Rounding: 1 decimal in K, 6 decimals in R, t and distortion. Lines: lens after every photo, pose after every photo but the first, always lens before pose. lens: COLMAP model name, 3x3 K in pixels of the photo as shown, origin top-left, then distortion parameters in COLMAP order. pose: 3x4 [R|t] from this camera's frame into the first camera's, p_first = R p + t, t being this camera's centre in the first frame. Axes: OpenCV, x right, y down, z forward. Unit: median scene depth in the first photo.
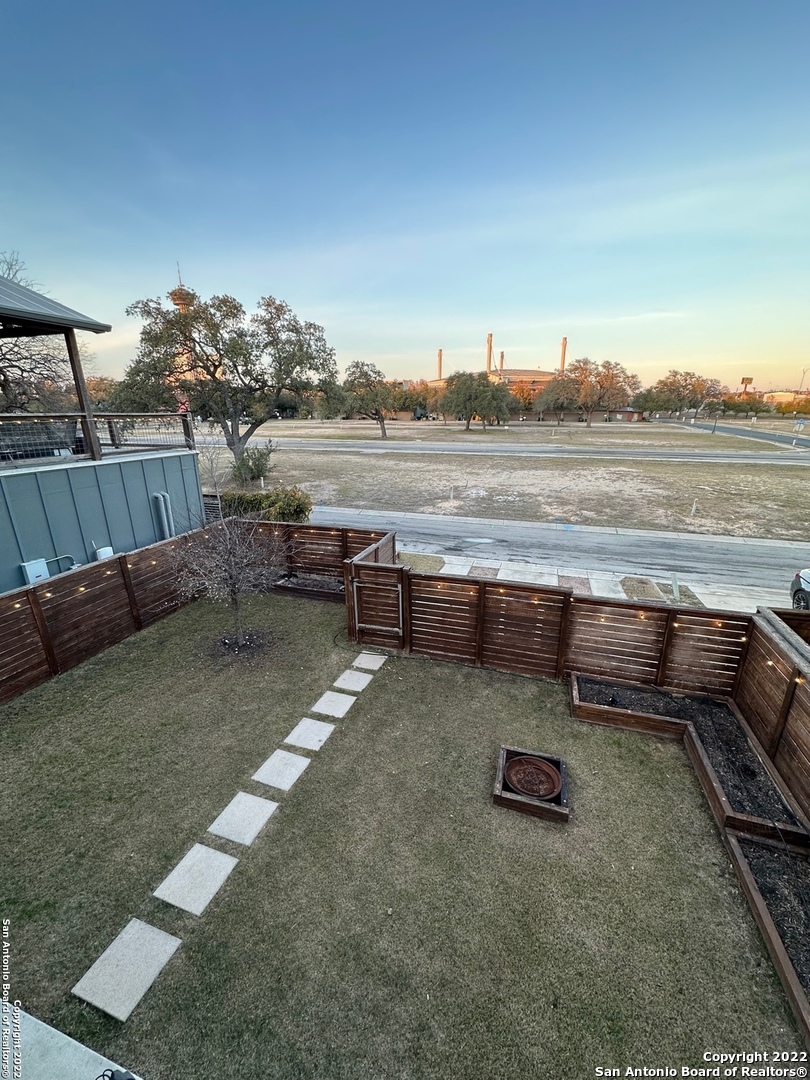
lens RADIAL K [[429.3, 0, 405.0], [0, 429.3, 540.0], [0, 0, 1]] dist [-0.001157, 0.000379]
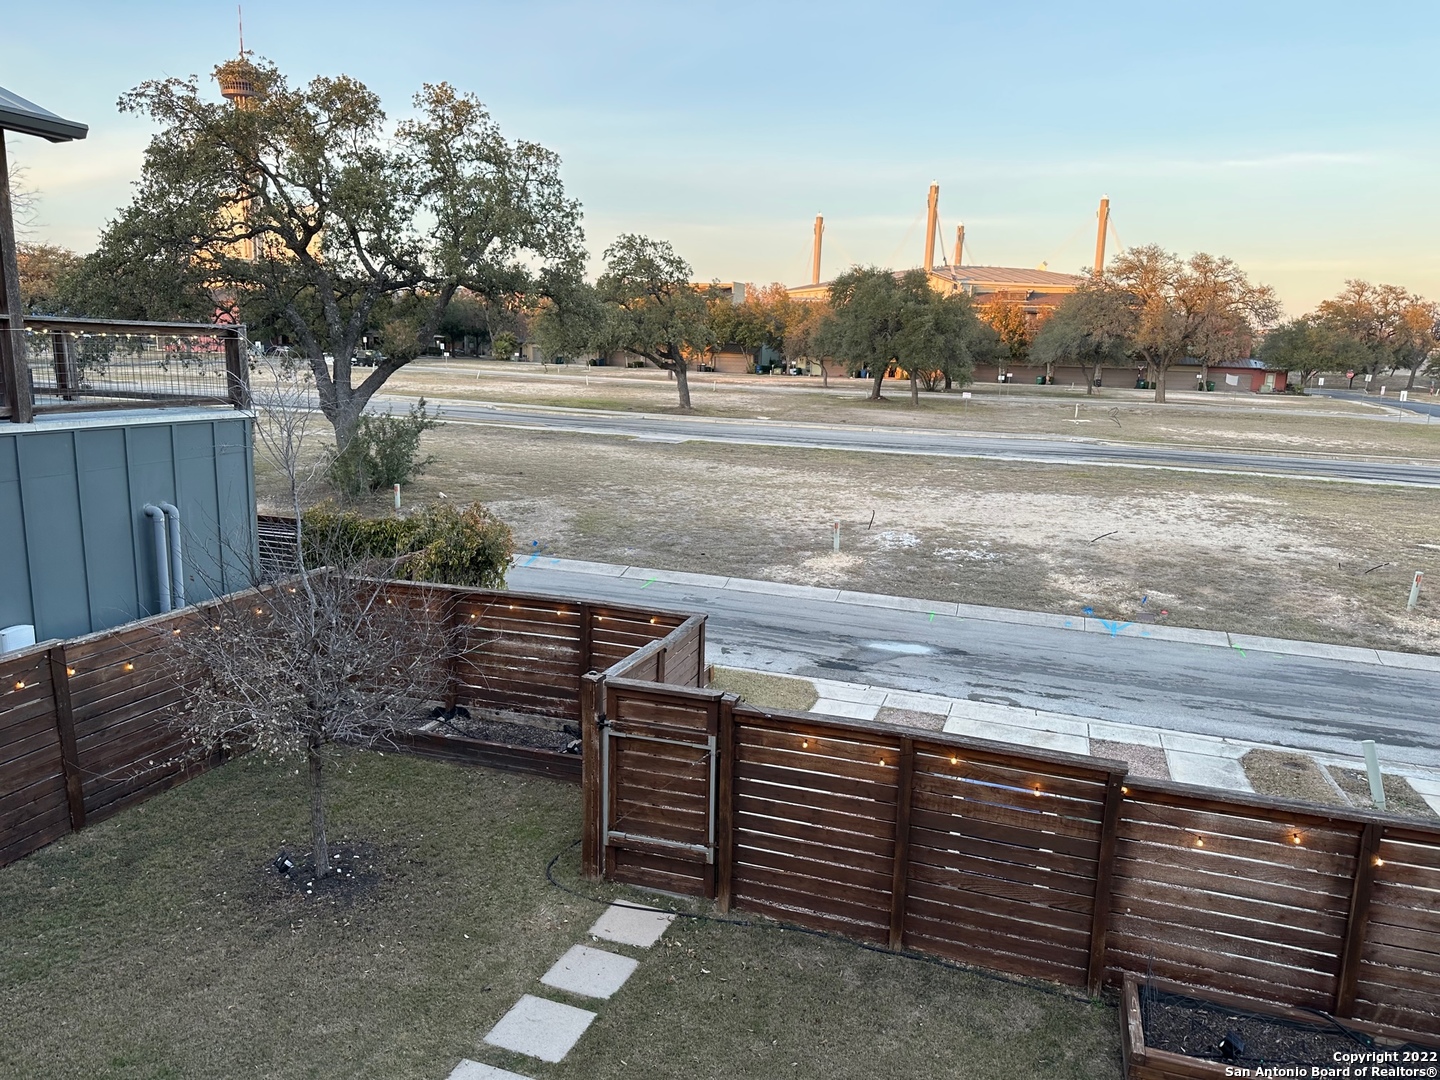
lens RADIAL K [[1004.6, 0, 720.4], [0, 1004.6, 545.3], [0, 0, 1]] dist [0.078296, -0.099764]
pose [[0.999235, 0.038642, -0.006095, -0.002766], [-0.039062, 0.994041, -0.101766, 0.007925], [0.002127, 0.101926, 0.994790, -0.002886]]
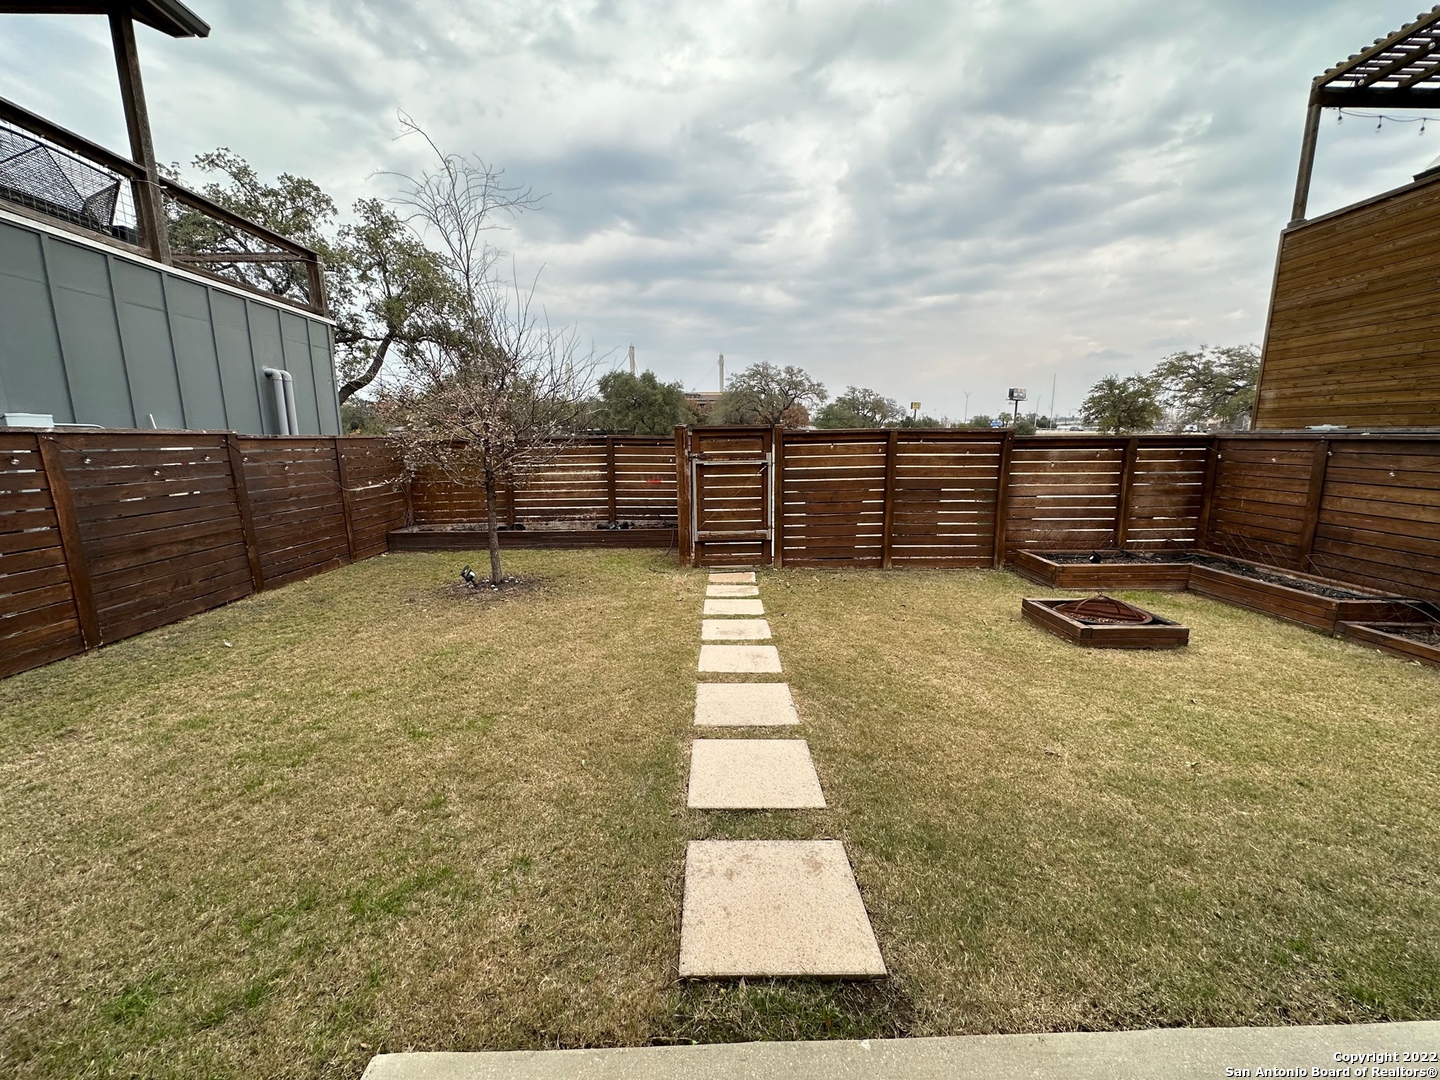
lens RADIAL K [[572.4, 0, 718.3], [0, 572.4, 539.7], [0, 0, 1]] dist [-0.001157, 0.000379]
pose [[0.946728, -0.054911, 0.317317, -0.178971], [0.094411, 0.989385, -0.110468, 0.156254], [-0.307883, 0.134542, 0.941863, 0.105561]]
